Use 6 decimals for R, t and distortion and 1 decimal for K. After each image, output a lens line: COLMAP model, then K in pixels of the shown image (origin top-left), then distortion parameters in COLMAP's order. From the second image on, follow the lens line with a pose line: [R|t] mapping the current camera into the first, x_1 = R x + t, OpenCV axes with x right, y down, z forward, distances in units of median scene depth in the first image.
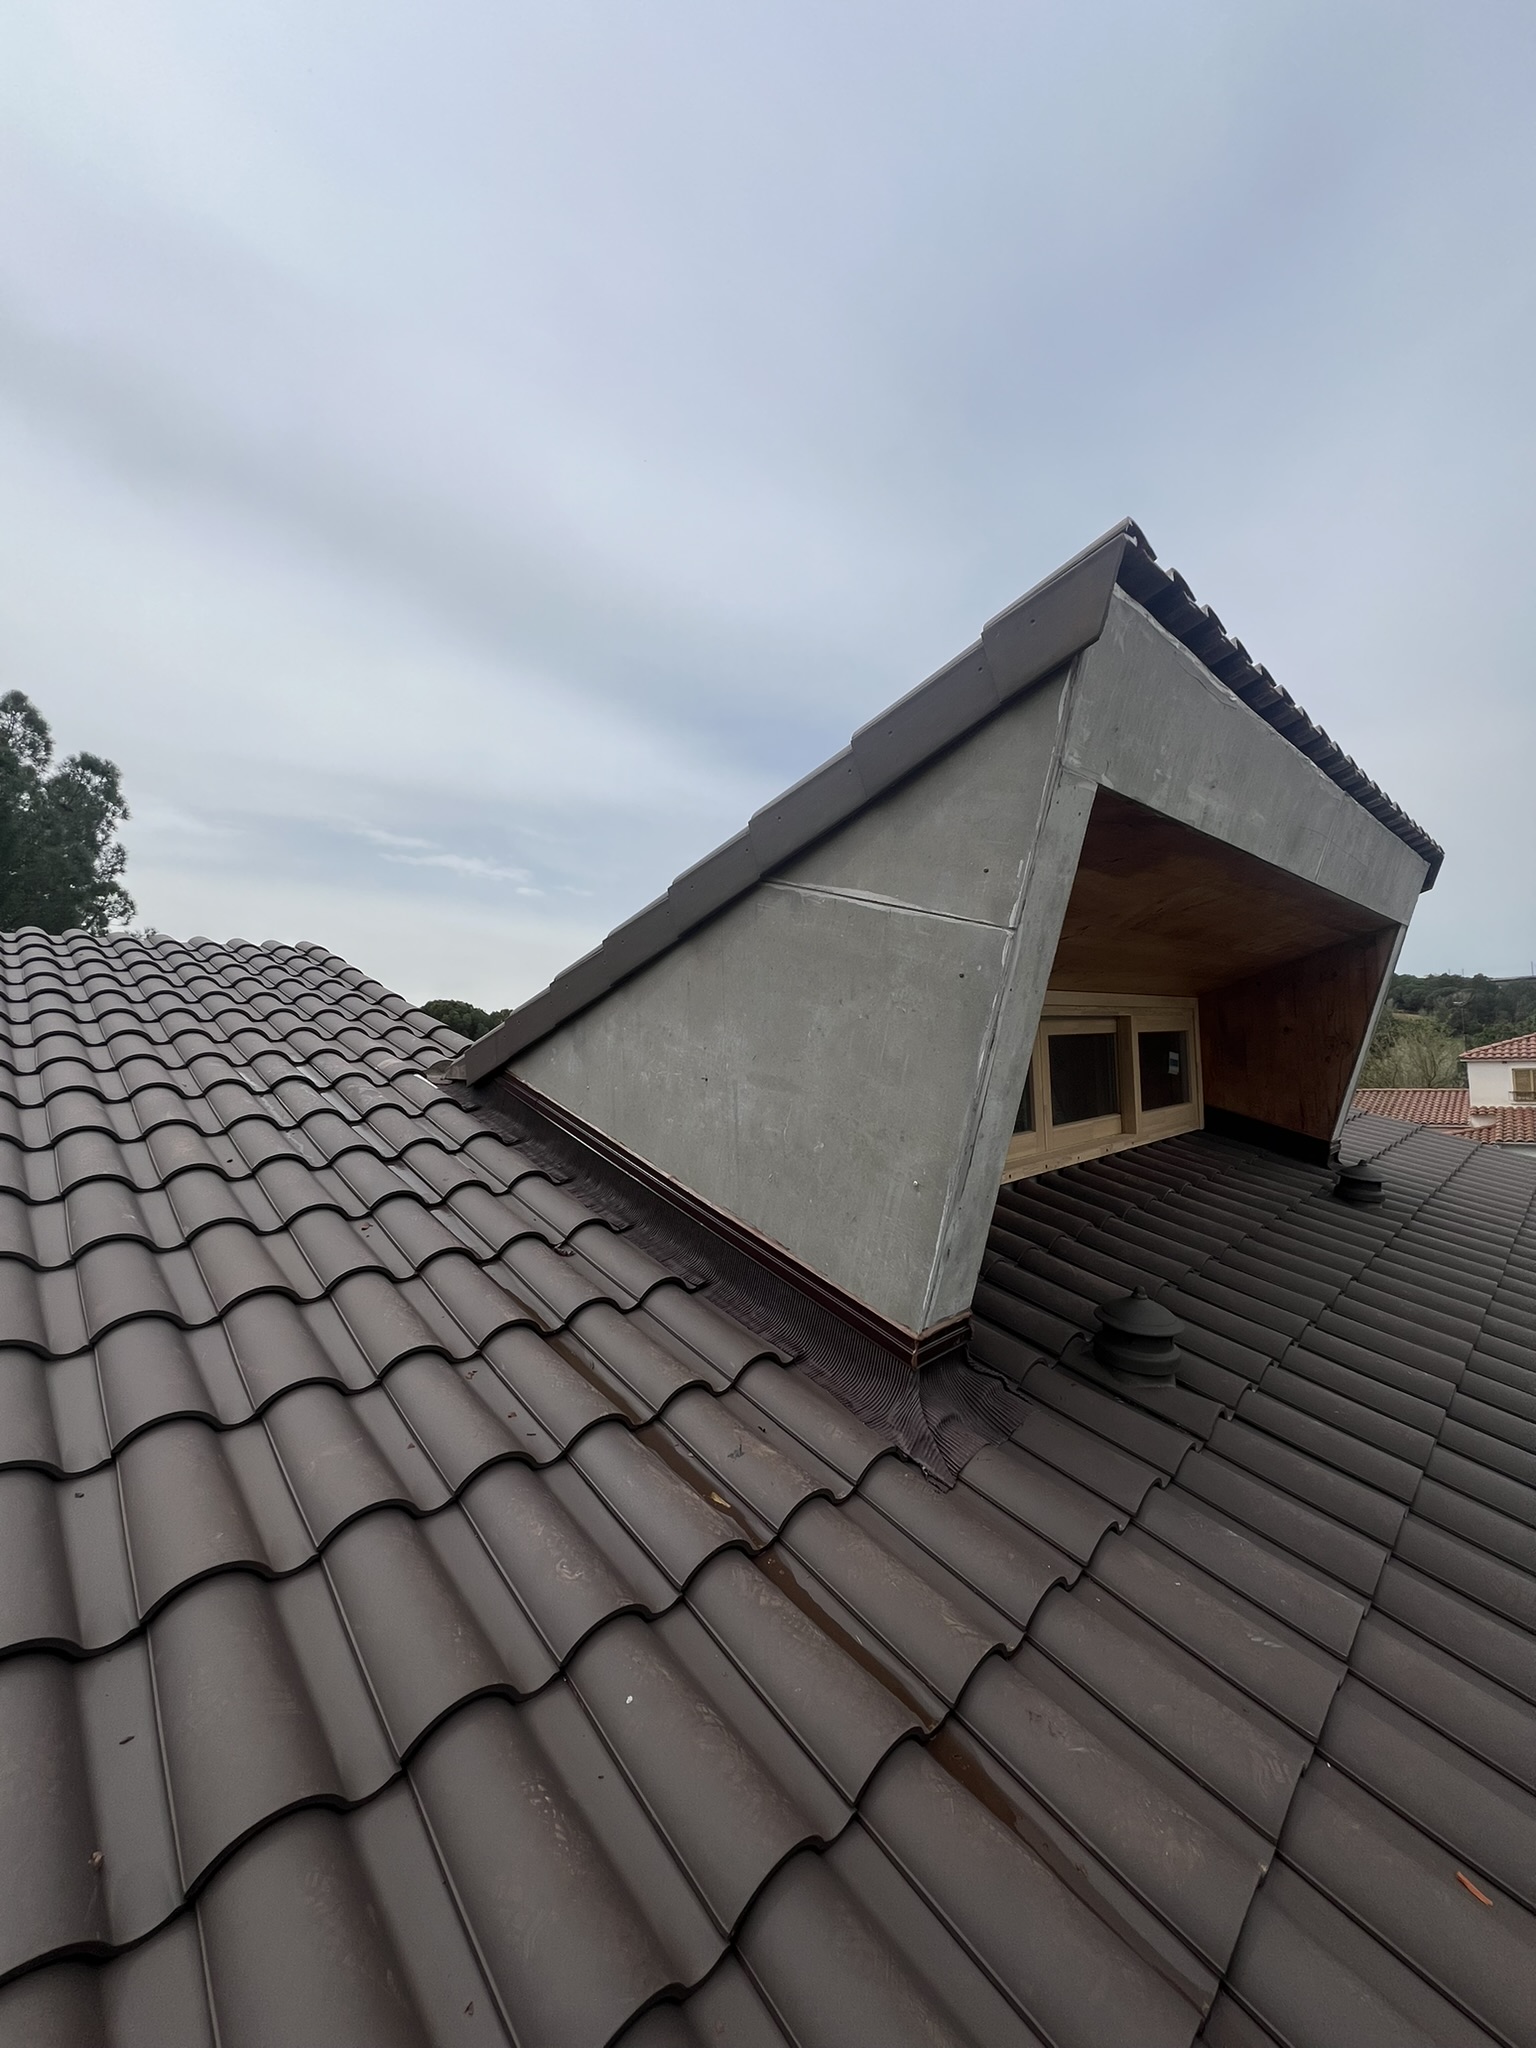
lens RADIAL K [[827.8, 0, 767.2], [0, 827.8, 1022.5], [0, 0, 1]] dist [-0.000292, -0.000092]
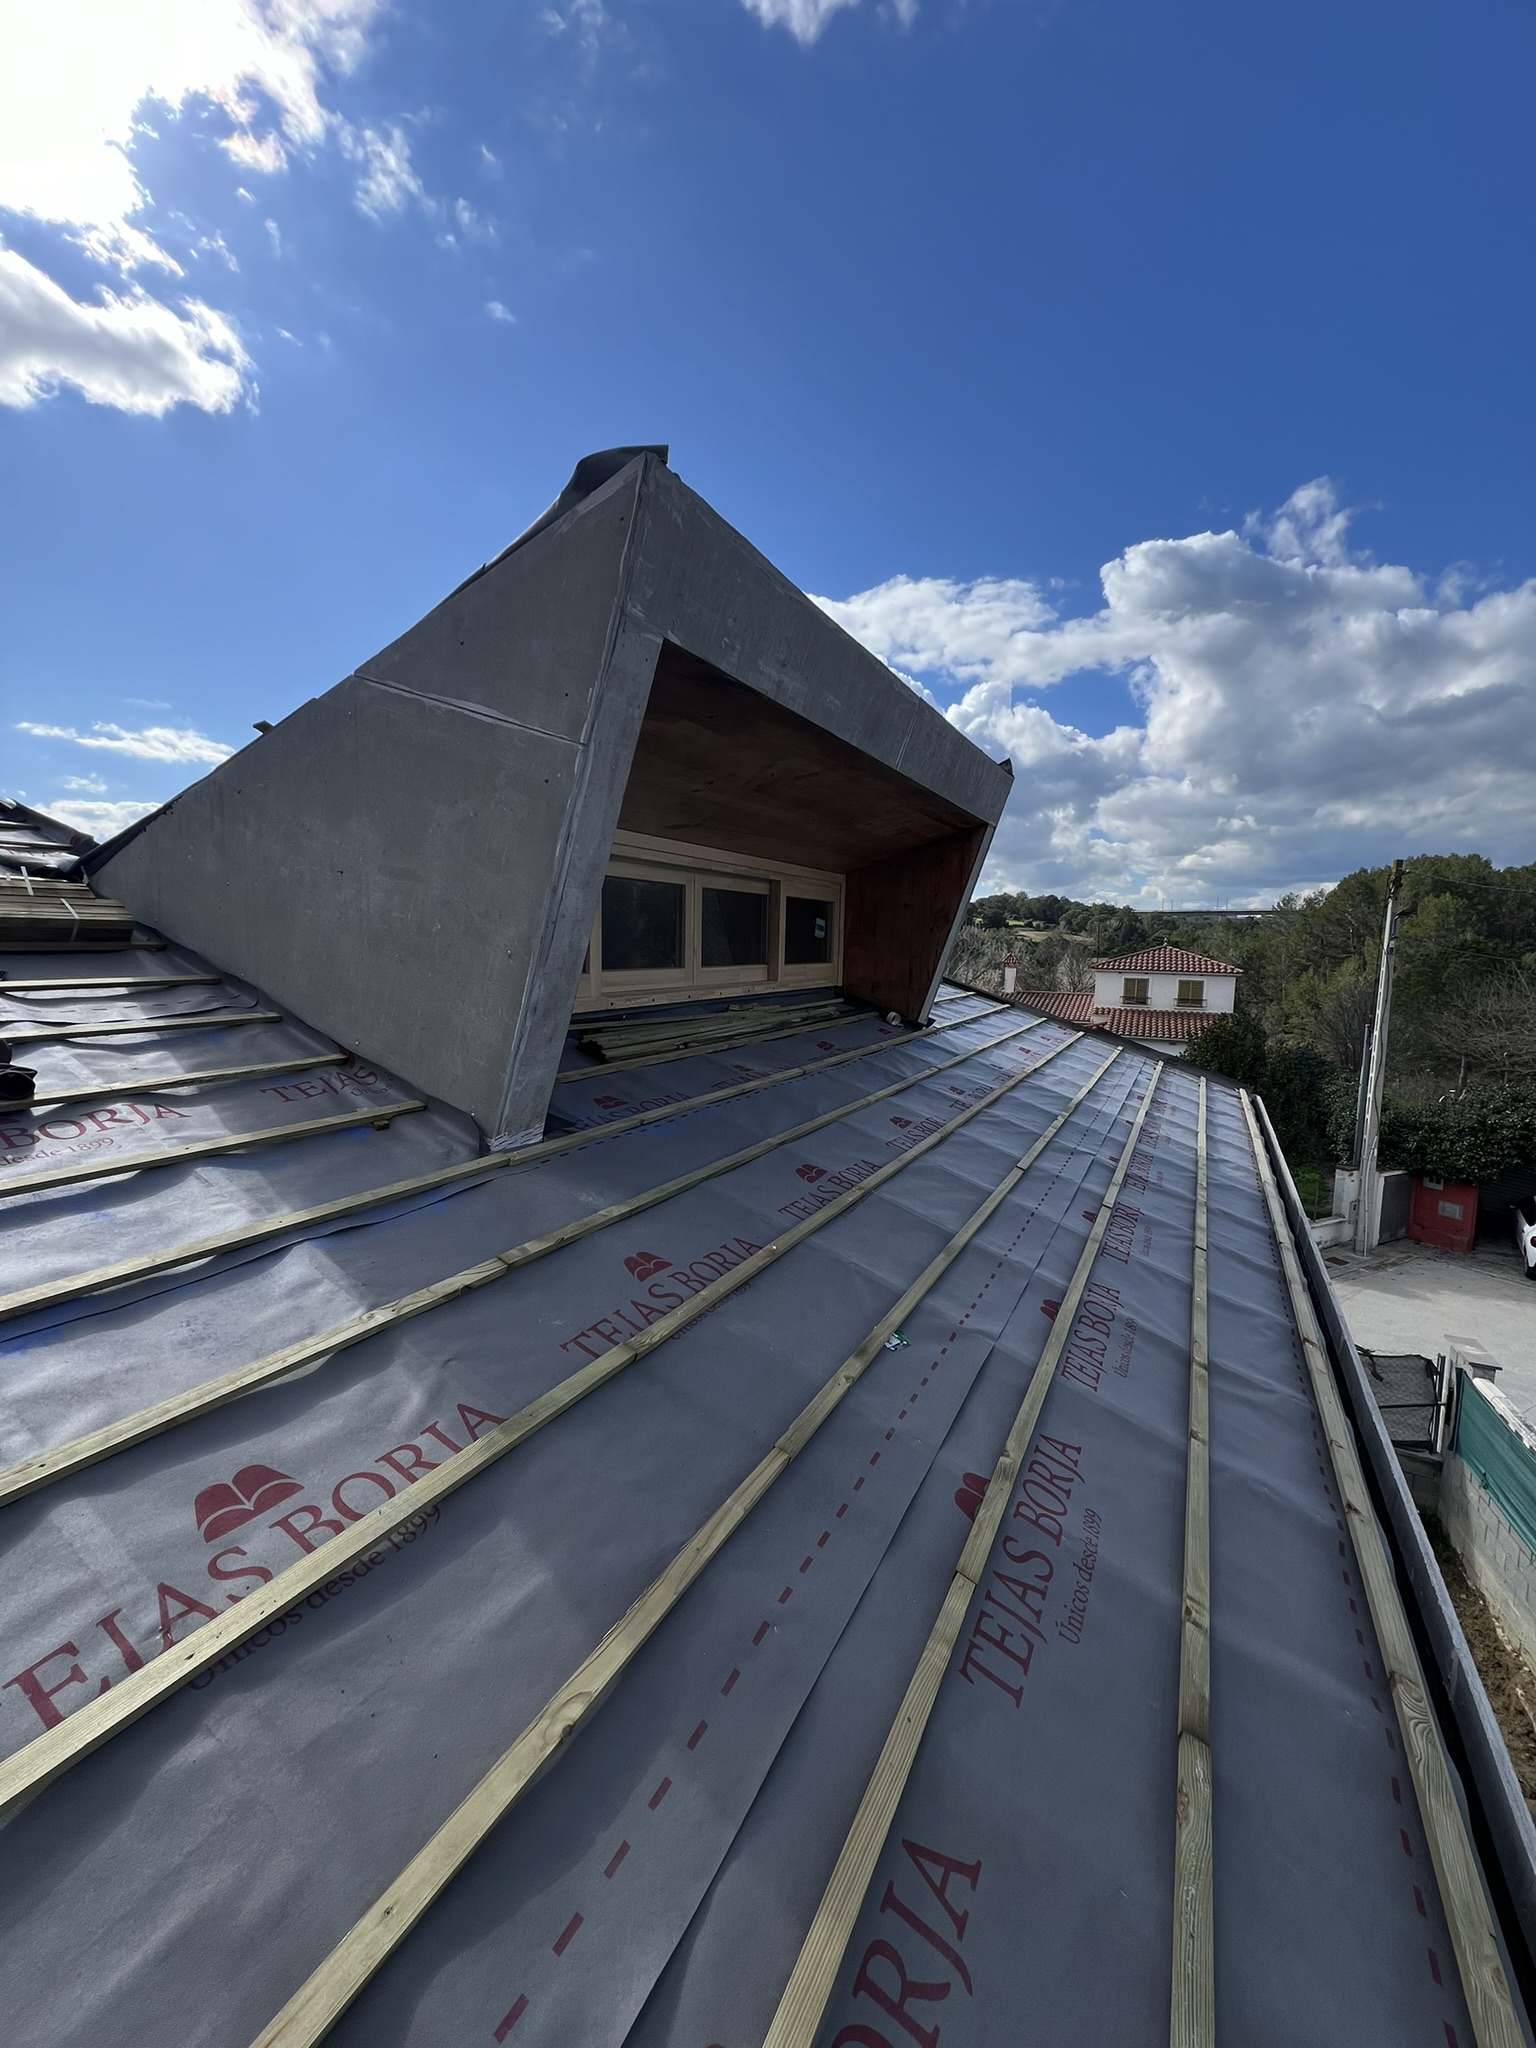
lens RADIAL K [[827.8, 0, 771.2], [0, 827.8, 1024.6], [0, 0, 1]] dist [-0.000292, -0.000092]
pose [[0.950589, 0.026978, 0.309279, 0.141316], [-0.067908, 0.990161, 0.122351, 0.101173], [-0.302935, -0.137308, 0.943068, -0.248808]]
